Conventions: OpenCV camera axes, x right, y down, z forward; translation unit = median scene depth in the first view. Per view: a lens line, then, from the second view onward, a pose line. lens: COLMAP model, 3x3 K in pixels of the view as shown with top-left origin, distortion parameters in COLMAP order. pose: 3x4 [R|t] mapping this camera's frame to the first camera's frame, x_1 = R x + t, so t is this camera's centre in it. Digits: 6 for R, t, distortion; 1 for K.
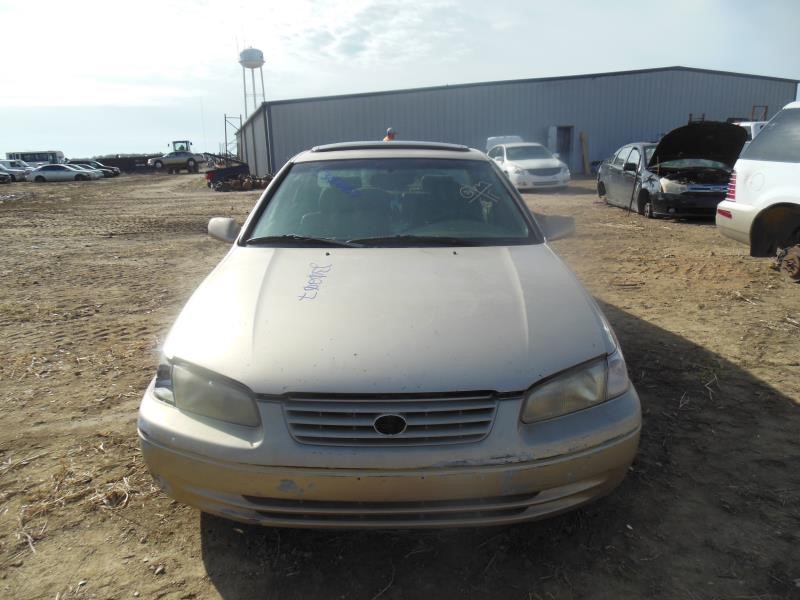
lens RADIAL K [[607.6, 0, 388.7], [0, 607.6, 292.8], [0, 0, 1]] dist [-0.024791, 0.047403]
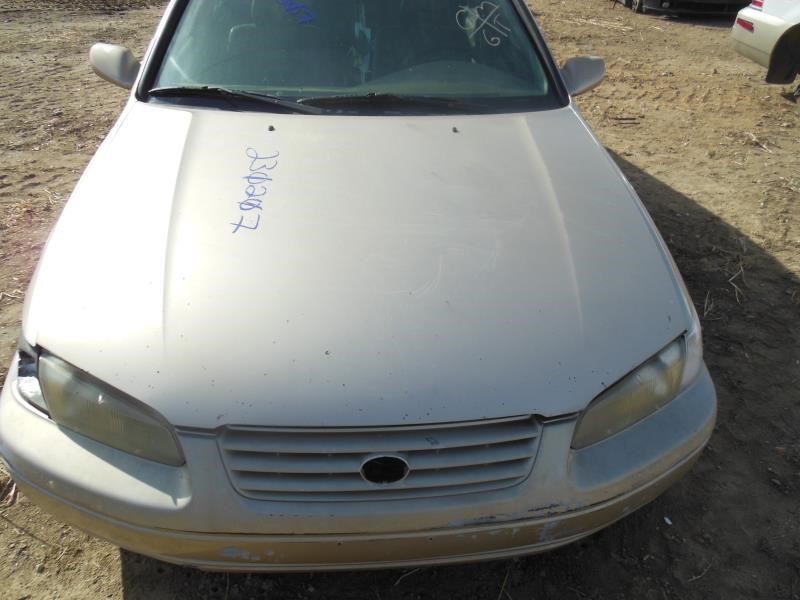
lens RADIAL K [[607.6, 0, 388.7], [0, 607.6, 292.8], [0, 0, 1]] dist [-0.024791, 0.047403]
pose [[0.995437, -0.011218, 0.094758, -0.031485], [-0.022146, 0.938787, 0.343787, -0.113457], [-0.092814, -0.344317, 0.934255, 0.255770]]
